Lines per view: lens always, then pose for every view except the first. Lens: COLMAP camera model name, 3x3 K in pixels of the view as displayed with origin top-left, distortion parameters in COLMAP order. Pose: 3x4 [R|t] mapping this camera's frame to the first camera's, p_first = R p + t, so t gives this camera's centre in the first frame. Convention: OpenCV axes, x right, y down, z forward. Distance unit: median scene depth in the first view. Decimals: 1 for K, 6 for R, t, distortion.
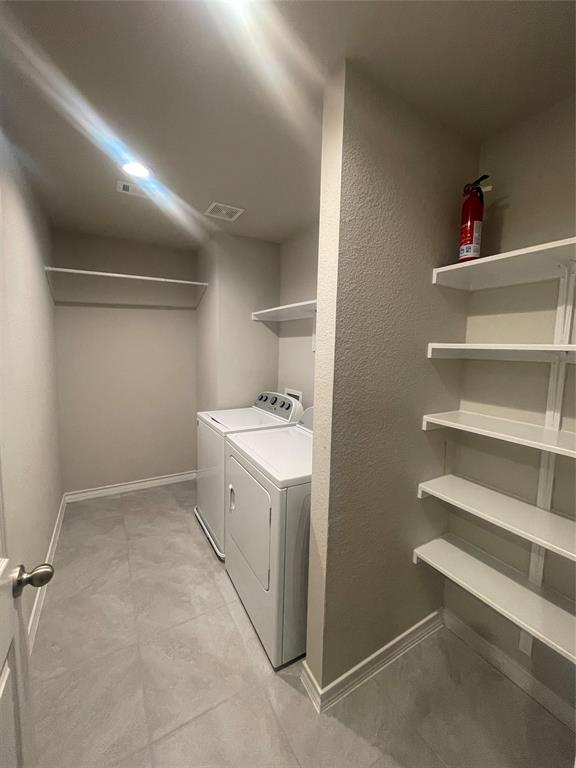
lens RADIAL K [[309.1, 0, 277.8], [0, 309.1, 370.2], [0, 0, 1]] dist [-0.004547, 0.003240]
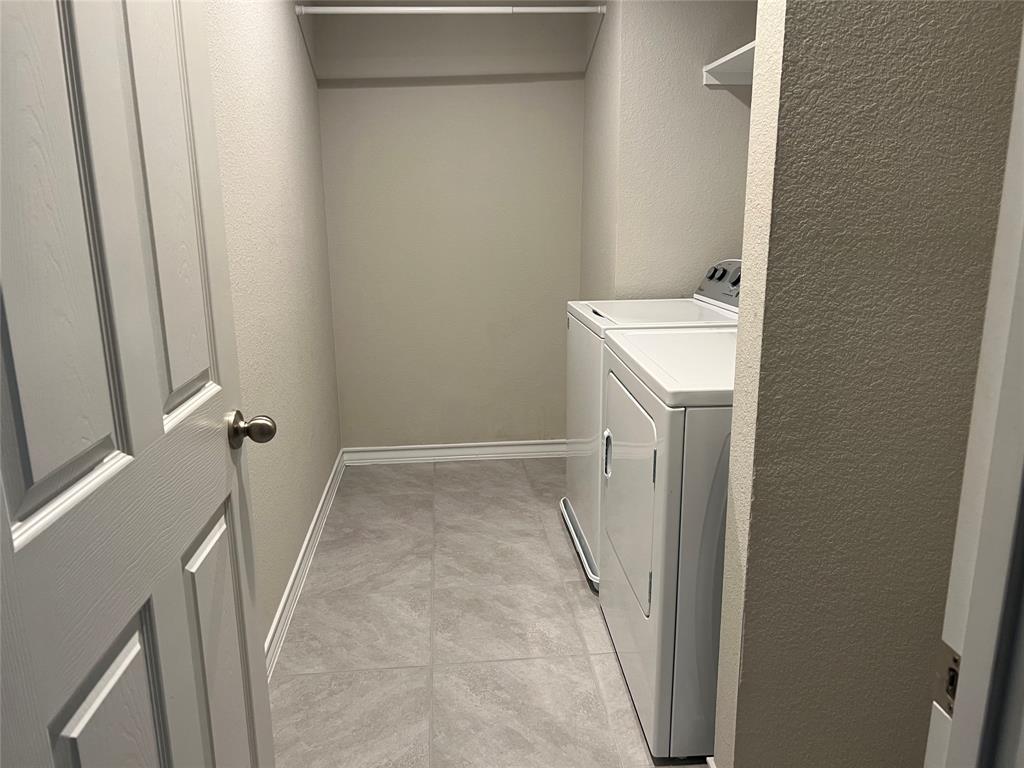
lens RADIAL K [[773.0, 0, 510.4], [0, 773.0, 381.9], [0, 0, 1]] dist [0.064855, -0.069305]
pose [[0.909770, 0.069987, -0.409170, 0.183304], [-0.011568, 0.989577, 0.143542, 0.111800], [0.414951, -0.125857, 0.901097, -0.137672]]
